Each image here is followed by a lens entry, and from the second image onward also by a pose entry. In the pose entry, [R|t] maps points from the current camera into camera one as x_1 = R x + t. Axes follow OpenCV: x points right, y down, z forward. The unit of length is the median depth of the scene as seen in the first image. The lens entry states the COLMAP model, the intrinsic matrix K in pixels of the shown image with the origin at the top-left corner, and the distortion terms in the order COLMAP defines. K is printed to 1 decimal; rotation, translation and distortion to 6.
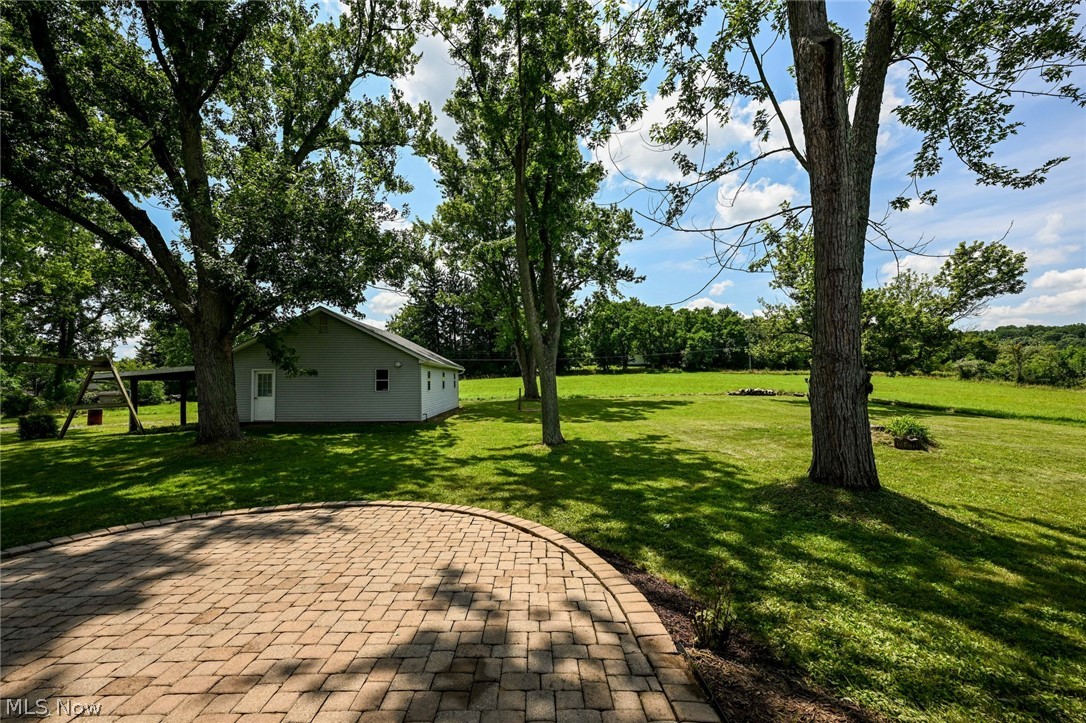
lens RADIAL K [[433.2, 0, 542.3], [0, 433.2, 365.7], [0, 0, 1]] dist [-0.001410, -0.000187]
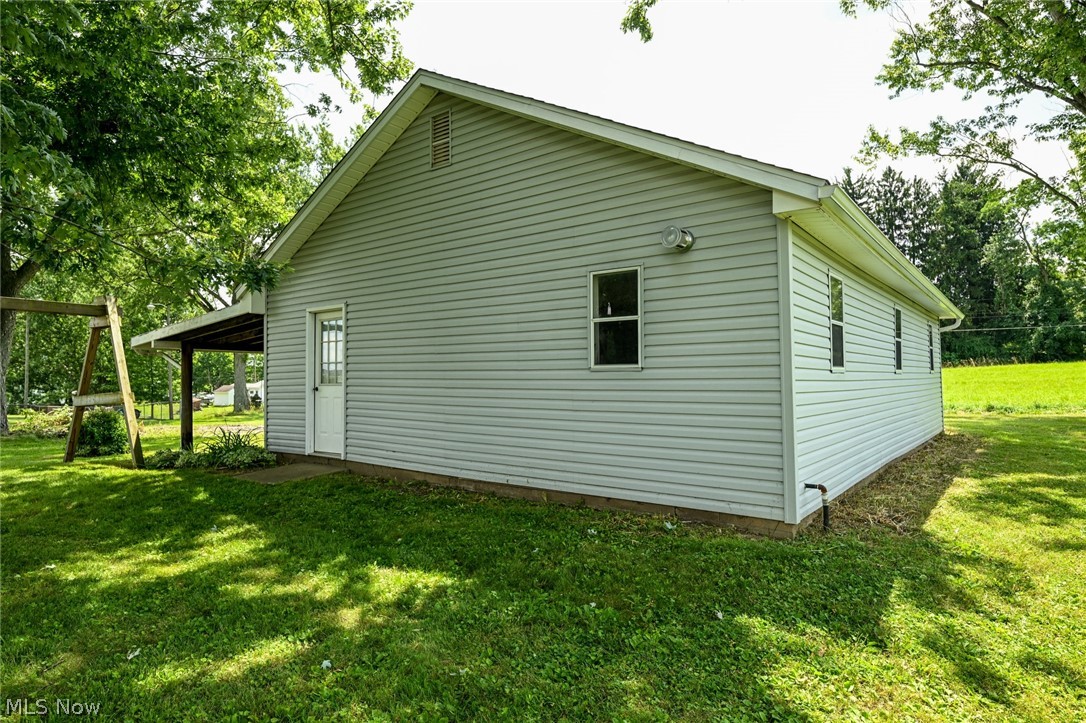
lens RADIAL K [[633.5, 0, 545.0], [0, 633.5, 363.5], [0, 0, 1]] dist [-0.000456, -0.000193]
pose [[0.763736, -0.011865, -0.645420, -0.182156], [0.022708, 0.999706, 0.008493, 0.053381], [0.645129, -0.021143, 0.763781, 0.717358]]
